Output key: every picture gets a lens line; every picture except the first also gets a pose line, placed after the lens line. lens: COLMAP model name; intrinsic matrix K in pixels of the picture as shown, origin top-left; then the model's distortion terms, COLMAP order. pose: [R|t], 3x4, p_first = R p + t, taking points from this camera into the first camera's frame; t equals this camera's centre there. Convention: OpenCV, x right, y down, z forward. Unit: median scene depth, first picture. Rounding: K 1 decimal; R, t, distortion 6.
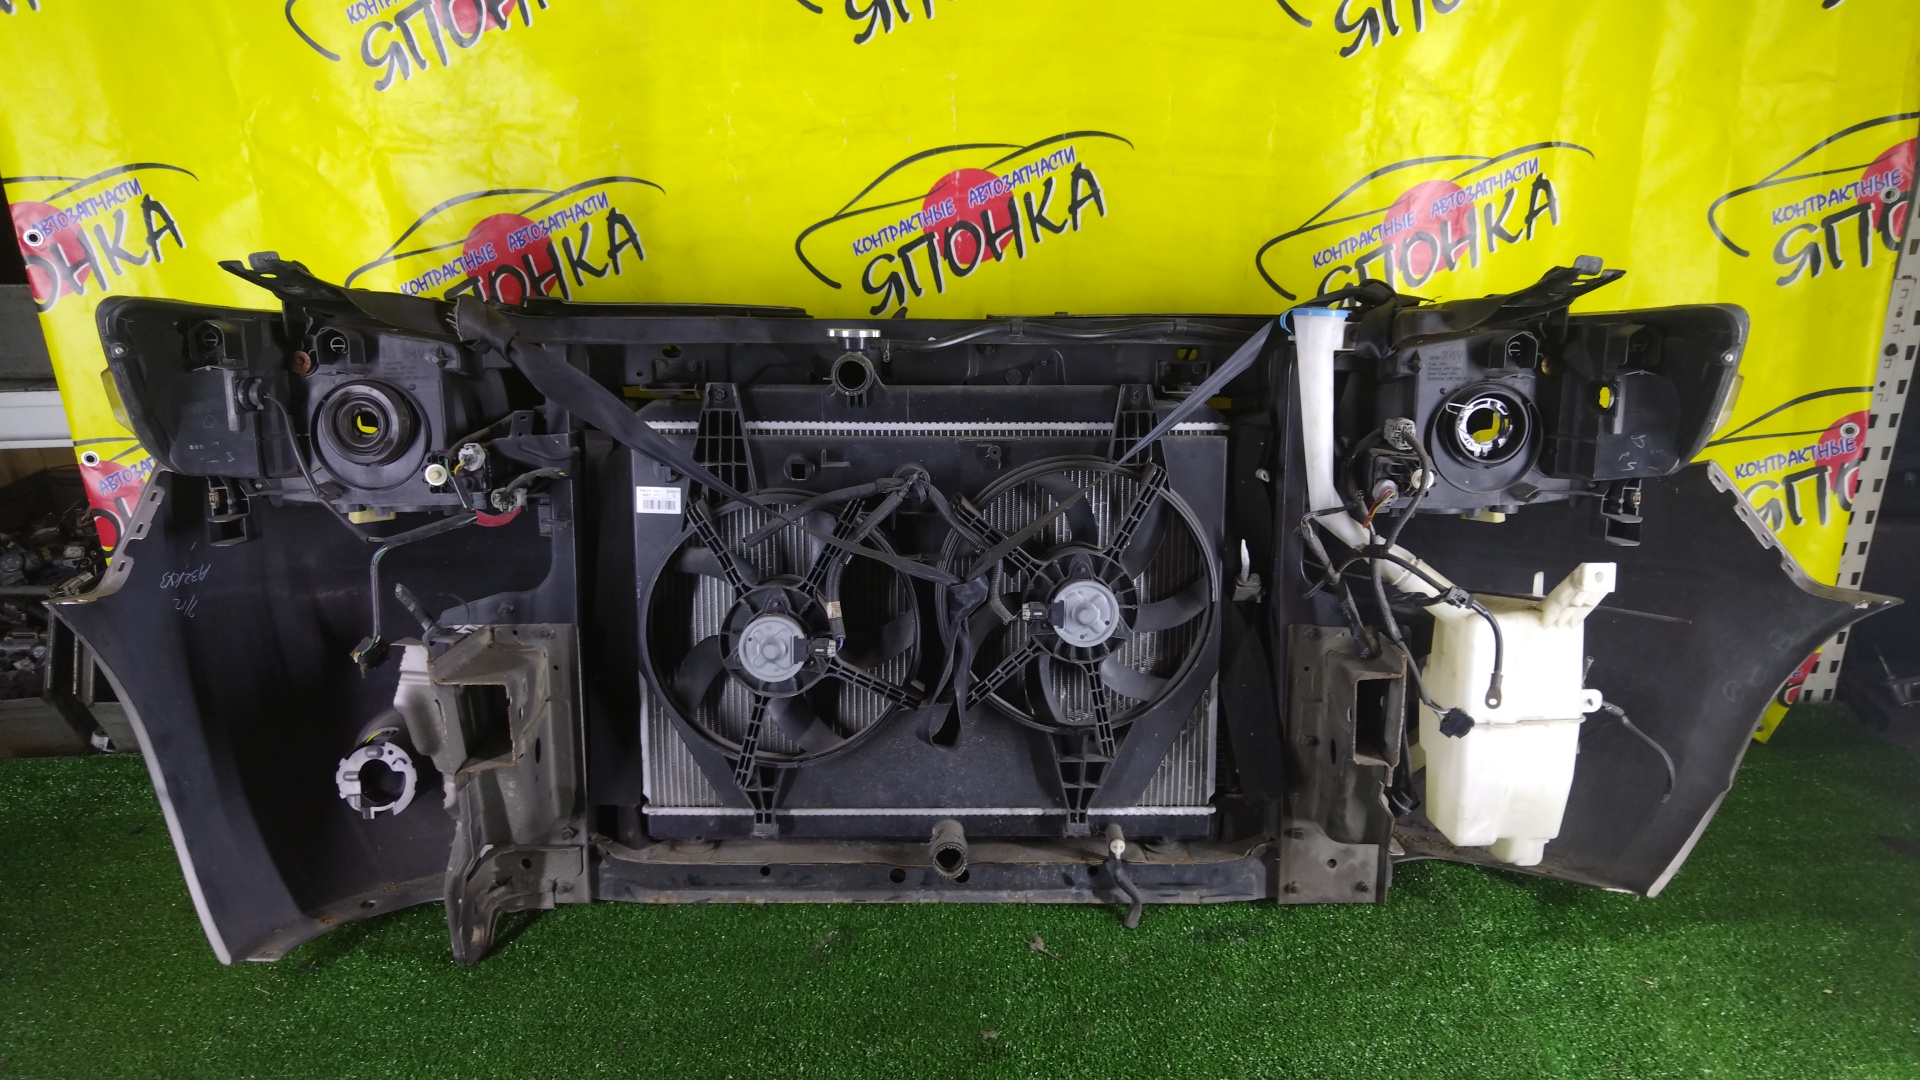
lens RADIAL K [[1332.7, 0, 951.8], [0, 1332.7, 517.6], [0, 0, 1]] dist [-0.012868, 0.019407]
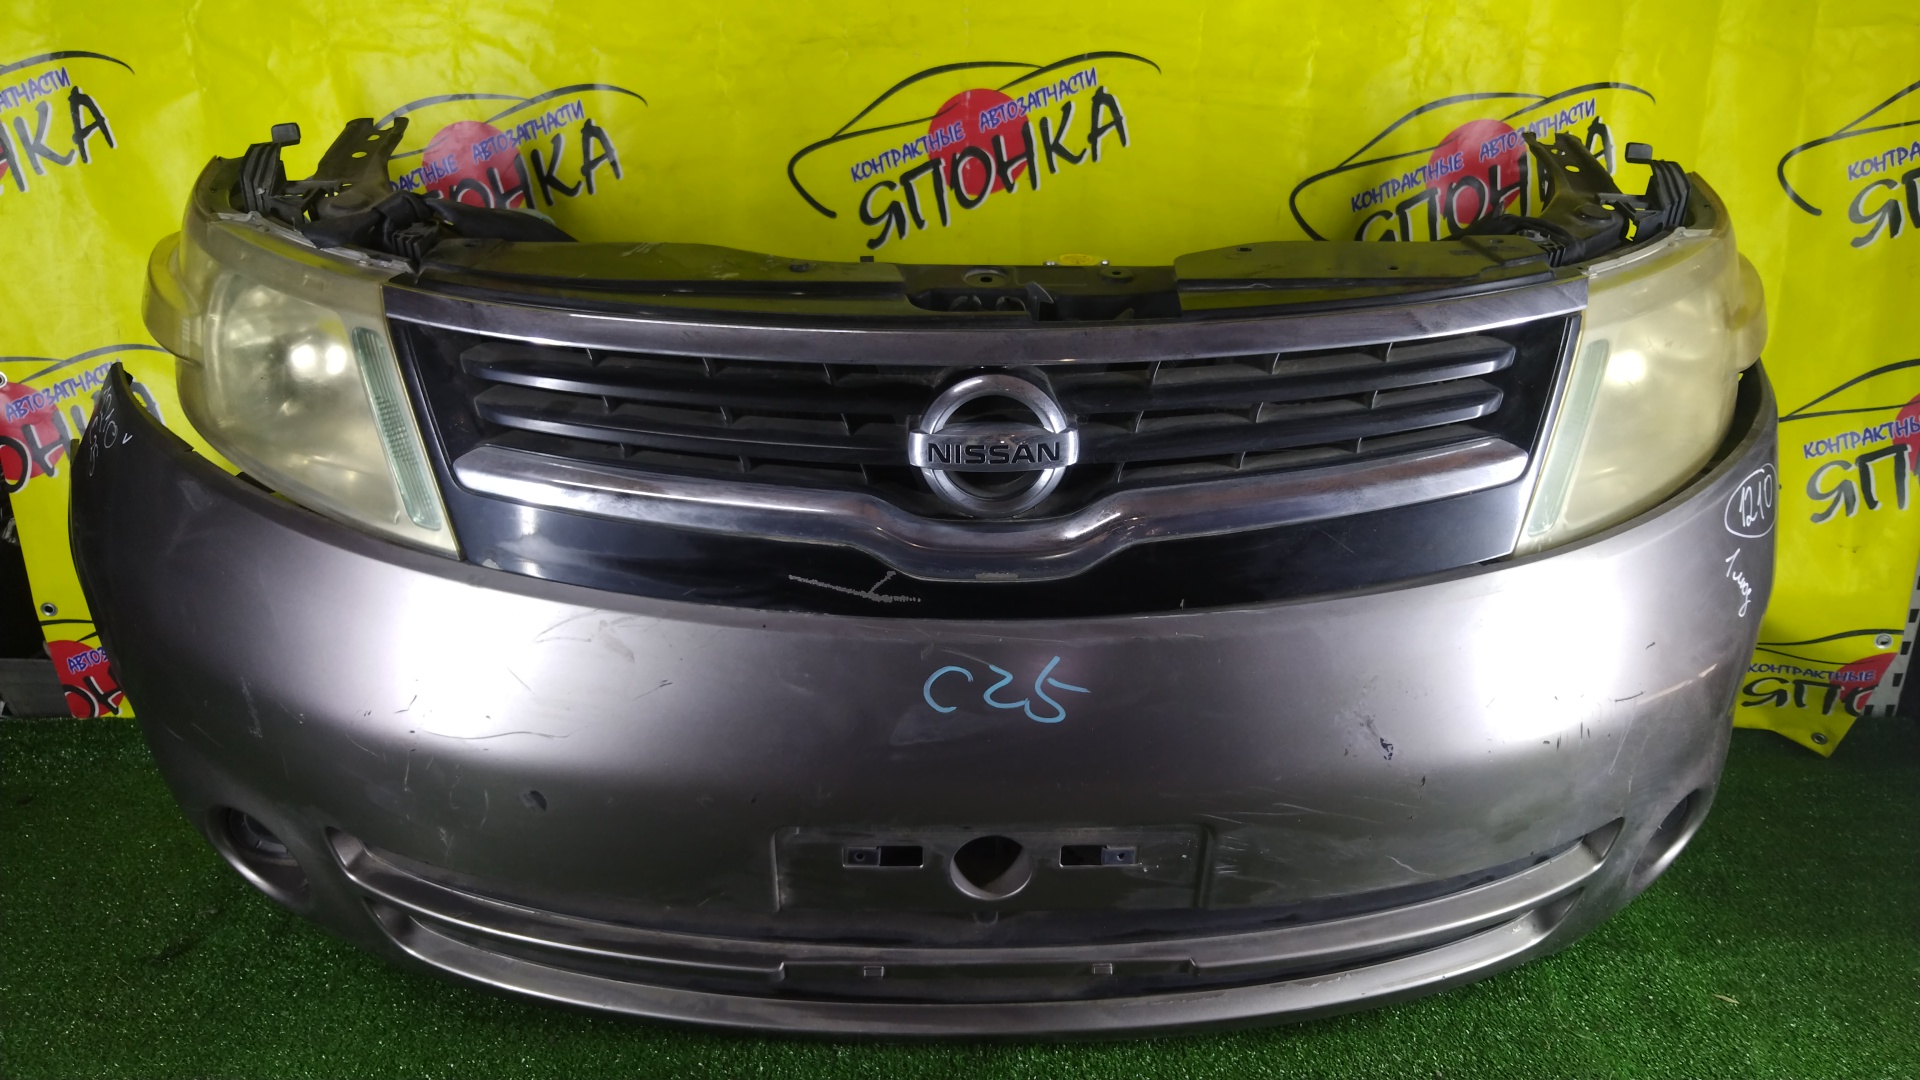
lens RADIAL K [[1332.7, 0, 955.4], [0, 1332.7, 517.3], [0, 0, 1]] dist [-0.012868, 0.019407]
pose [[0.999459, 0.030080, 0.013283, -0.008043], [-0.029387, 0.998335, -0.049626, 0.081769], [-0.014754, 0.049209, 0.998680, 0.102912]]
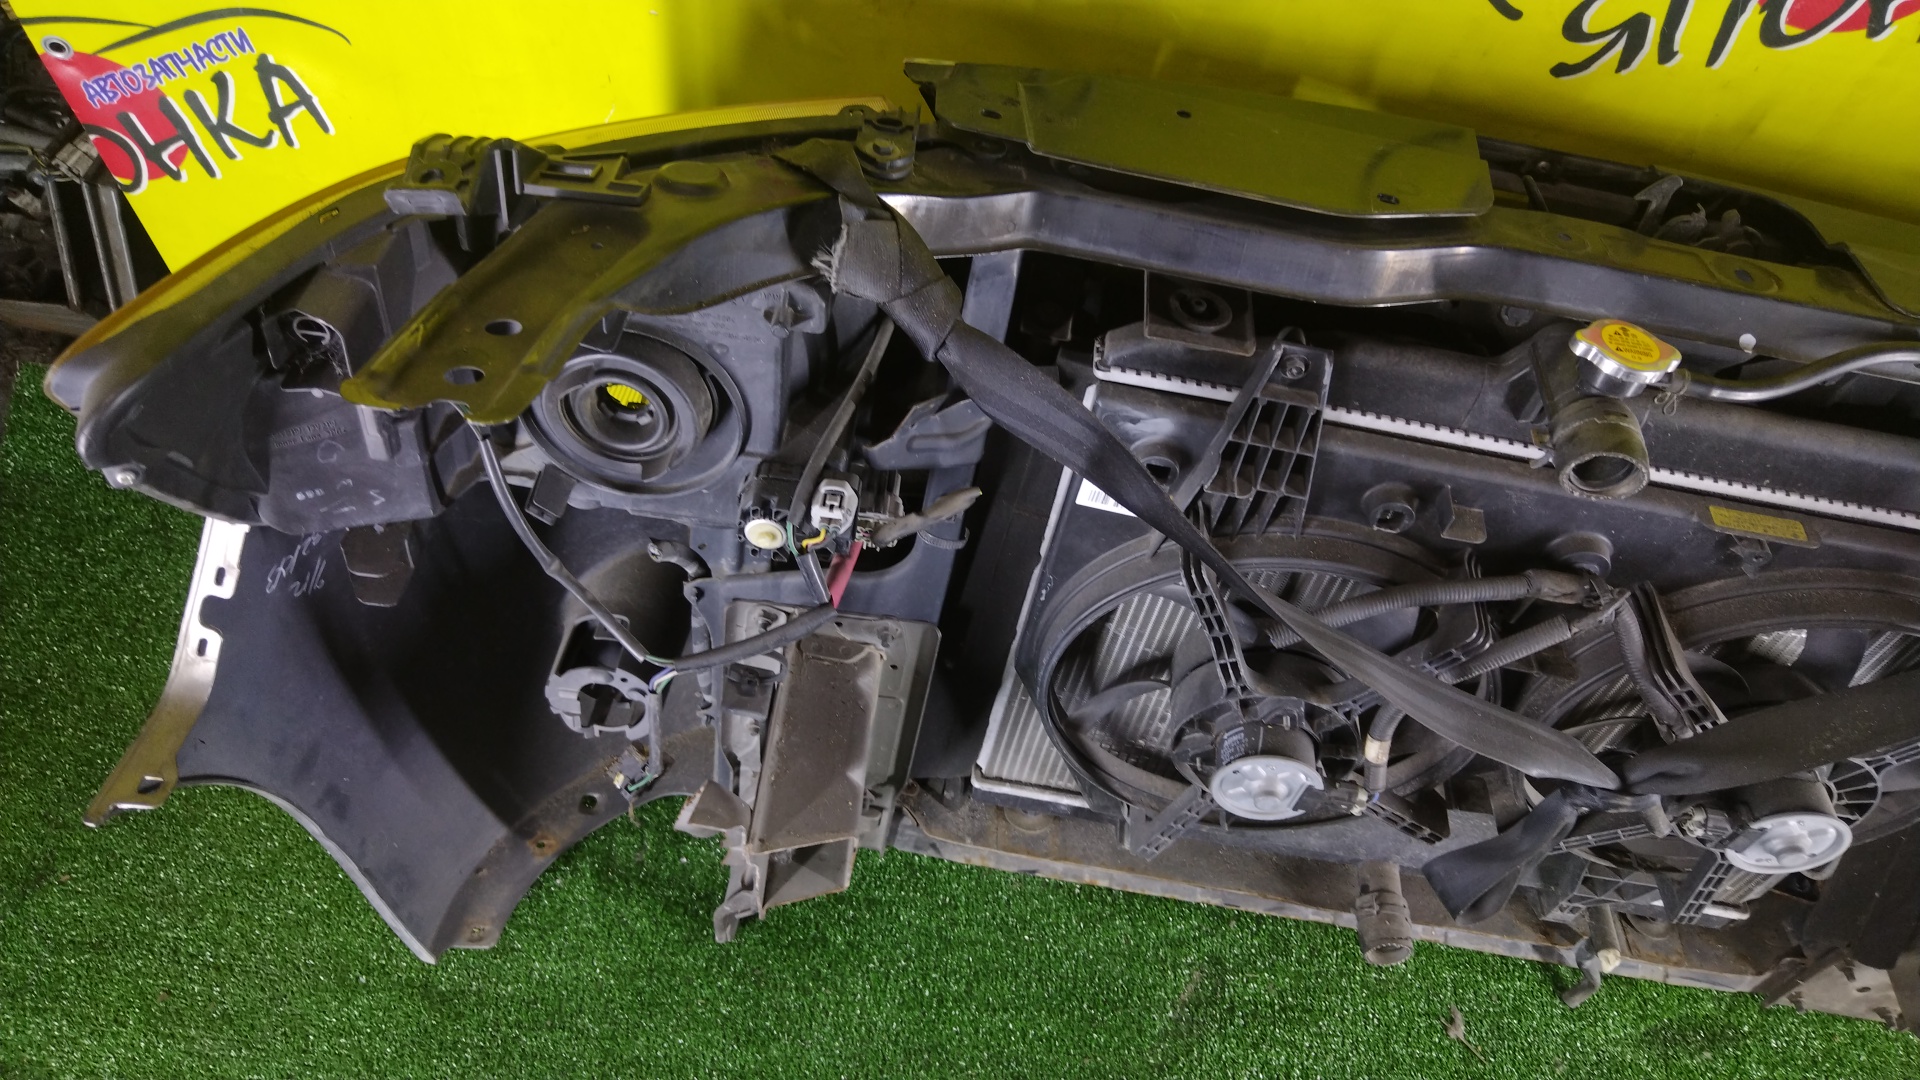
lens RADIAL K [[1332.7, 0, 949.9], [0, 1332.7, 536.4], [0, 0, 1]] dist [-0.012868, 0.019407]
pose [[0.983018, 0.181005, 0.030214, -0.287919], [-0.161182, 0.772918, 0.613692, -0.312758], [0.087728, -0.608141, 0.788967, 0.517049]]
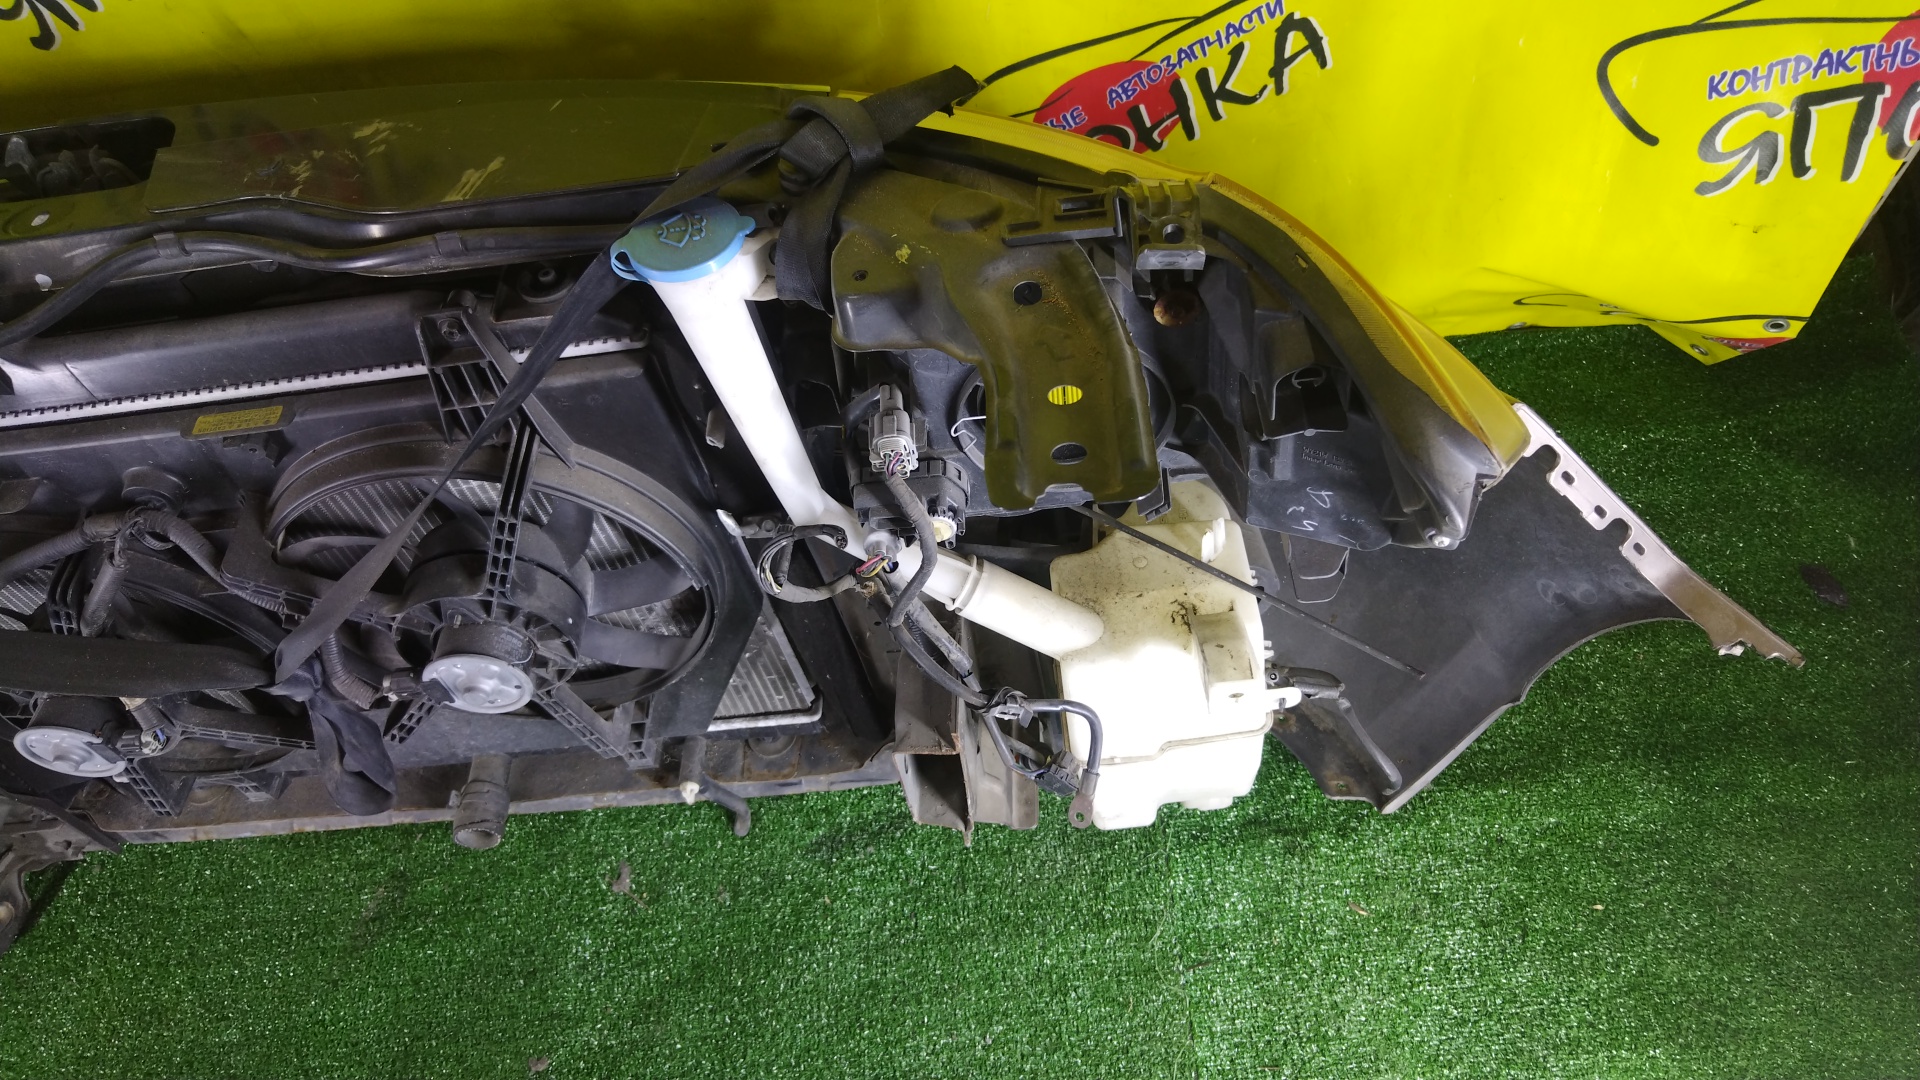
lens RADIAL K [[1332.7, 0, 954.9], [0, 1332.7, 533.2], [0, 0, 1]] dist [-0.012868, 0.019407]
pose [[0.987486, -0.096768, -0.124528, 0.373789], [0.155511, 0.728774, 0.666862, -0.336417], [0.026222, -0.677883, 0.734702, 0.526744]]
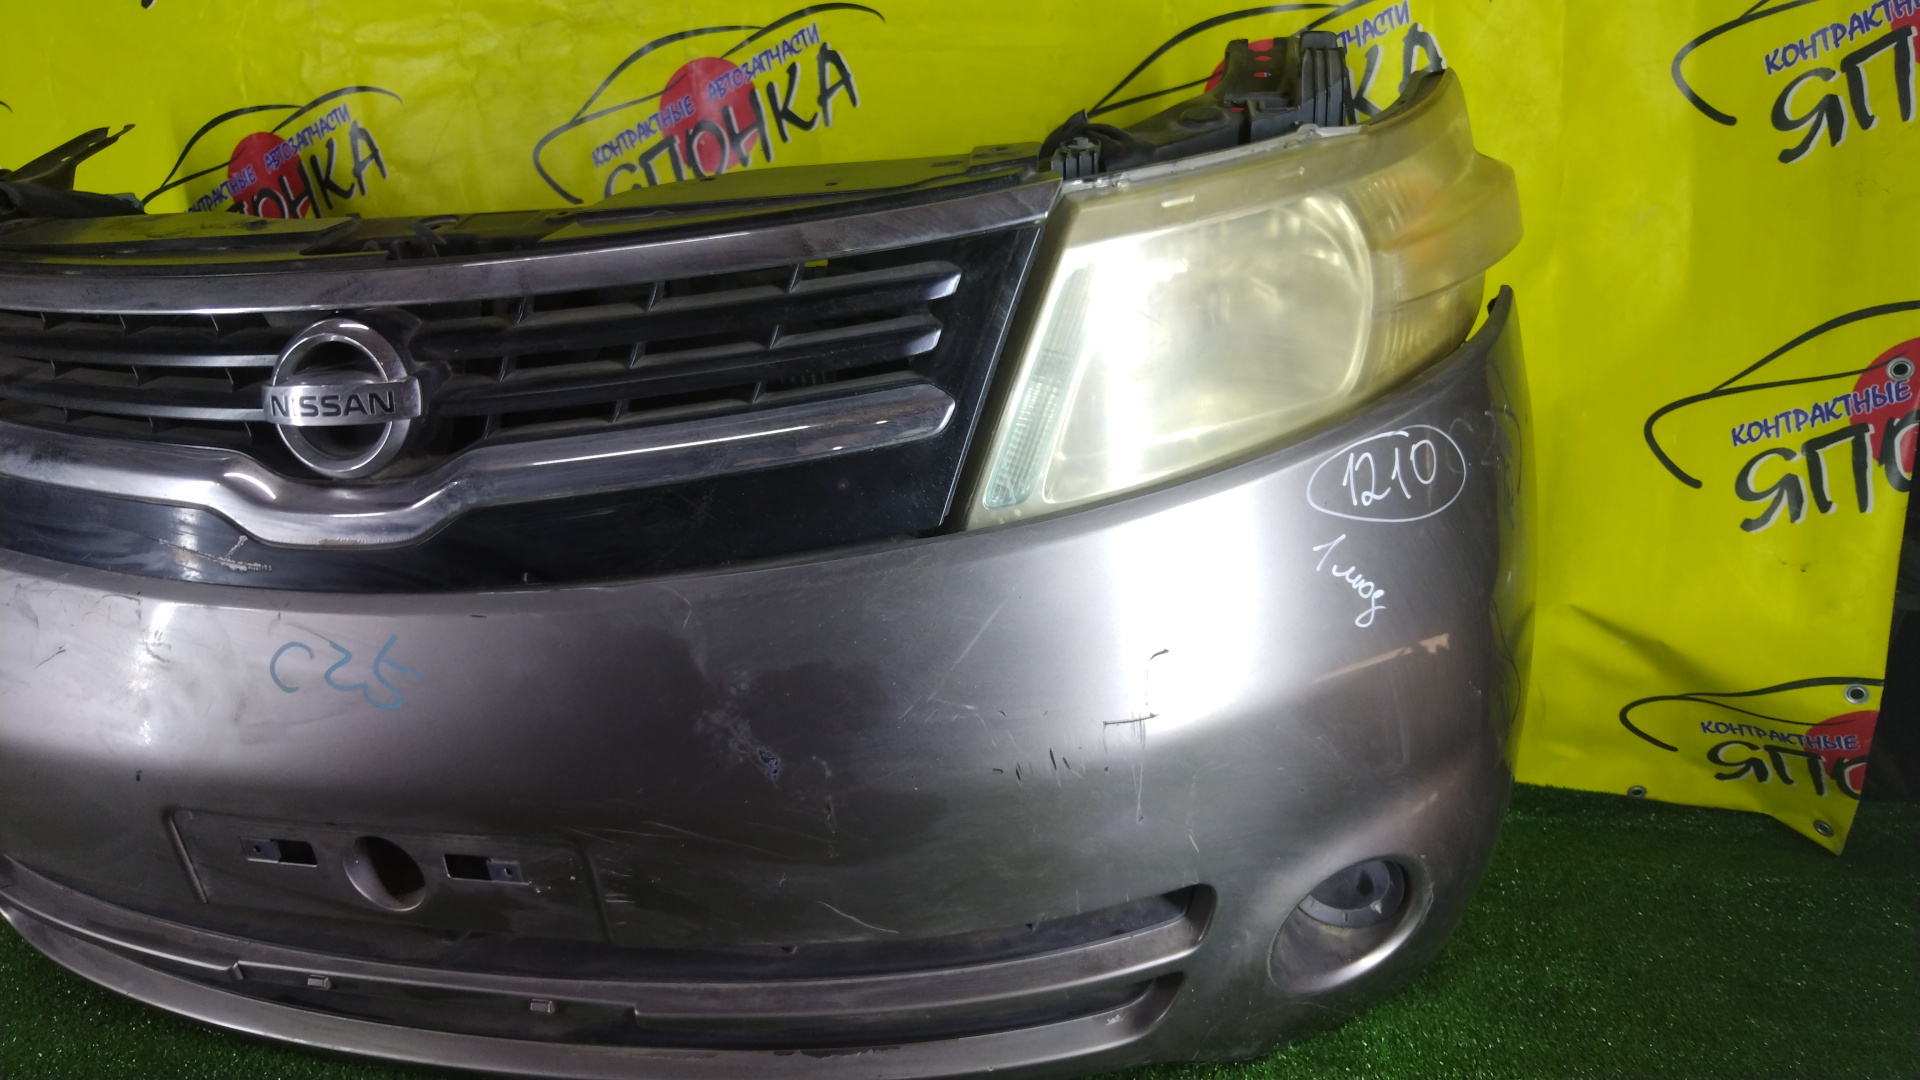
lens RADIAL K [[1332.7, 0, 954.1], [0, 1332.7, 522.0], [0, 0, 1]] dist [-0.012868, 0.019407]
pose [[0.963918, 0.036367, -0.263704, 0.420677], [-0.059424, 0.995023, -0.079993, 0.098577], [0.259482, 0.092777, 0.961281, 0.254984]]
